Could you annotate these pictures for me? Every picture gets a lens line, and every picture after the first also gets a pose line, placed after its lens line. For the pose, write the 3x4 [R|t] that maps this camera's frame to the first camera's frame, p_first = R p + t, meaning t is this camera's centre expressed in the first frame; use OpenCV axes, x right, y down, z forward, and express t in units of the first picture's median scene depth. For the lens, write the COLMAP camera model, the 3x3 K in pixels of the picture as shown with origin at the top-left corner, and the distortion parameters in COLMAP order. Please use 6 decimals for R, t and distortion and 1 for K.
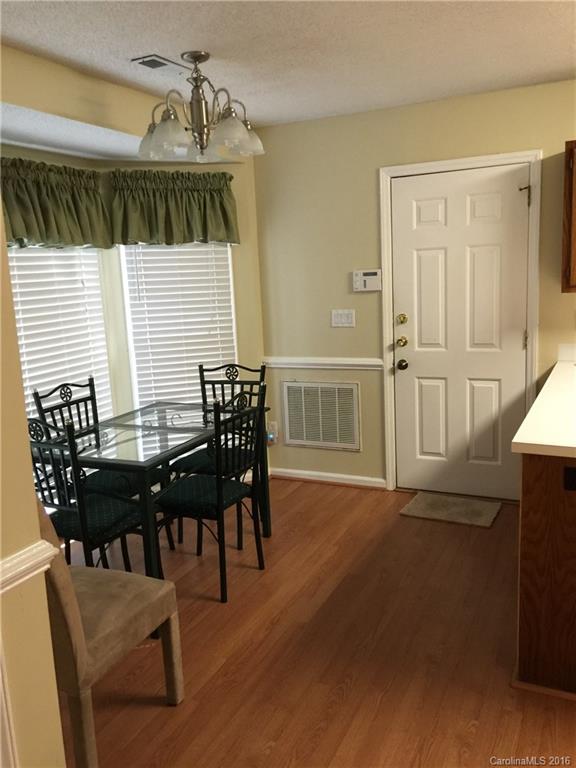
lens RADIAL K [[642.4, 0, 285.3], [0, 642.4, 383.2], [0, 0, 1]] dist [0.010576, -0.012583]
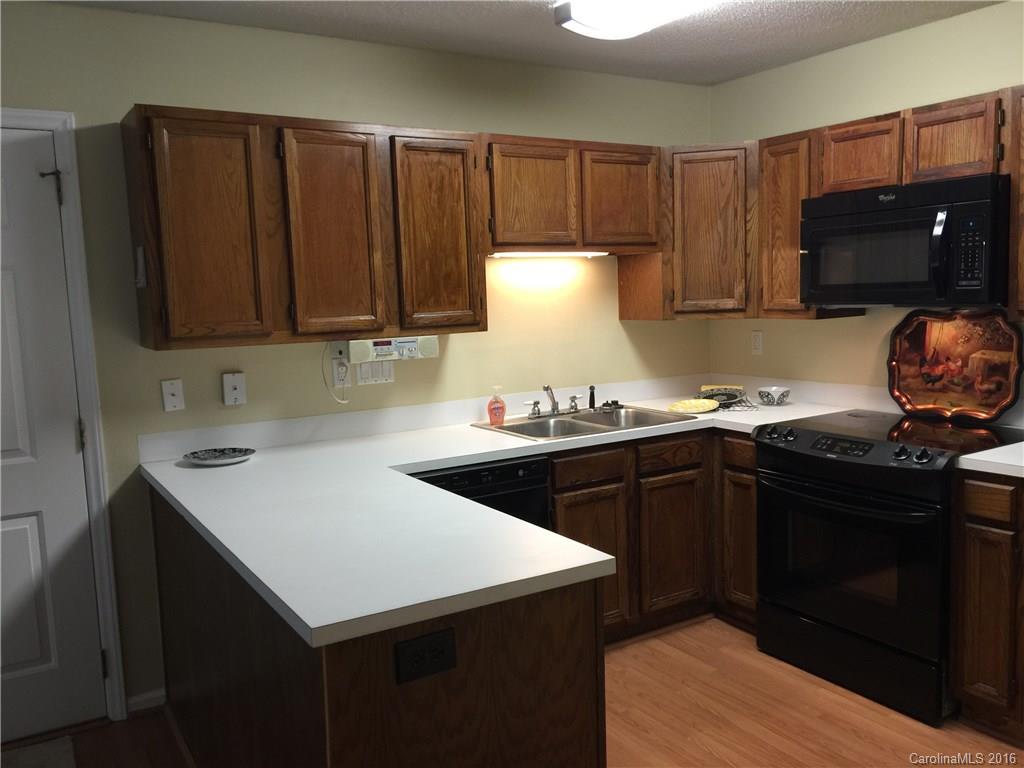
lens RADIAL K [[856.5, 0, 515.3], [0, 856.5, 387.0], [0, 0, 1]] dist [0.010576, -0.012583]
pose [[0.513356, -0.062109, 0.855925, -0.076216], [0.153450, 0.987947, -0.020346, -0.033685], [-0.844345, 0.141787, 0.516700, 0.264506]]
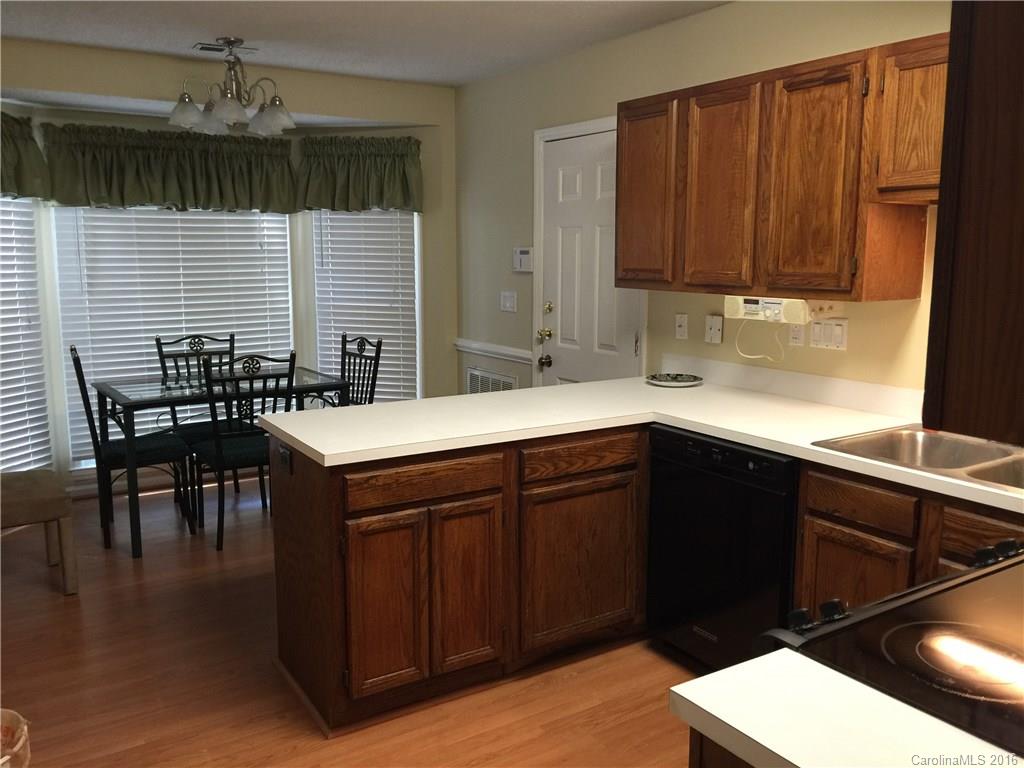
lens RADIAL K [[856.5, 0, 522.0], [0, 856.5, 384.5], [0, 0, 1]] dist [0.010576, -0.012583]
pose [[0.860551, 0.131387, -0.492127, 0.759503], [-0.132994, 0.990603, 0.031912, -0.031697], [0.491695, 0.037988, 0.869939, 0.000612]]
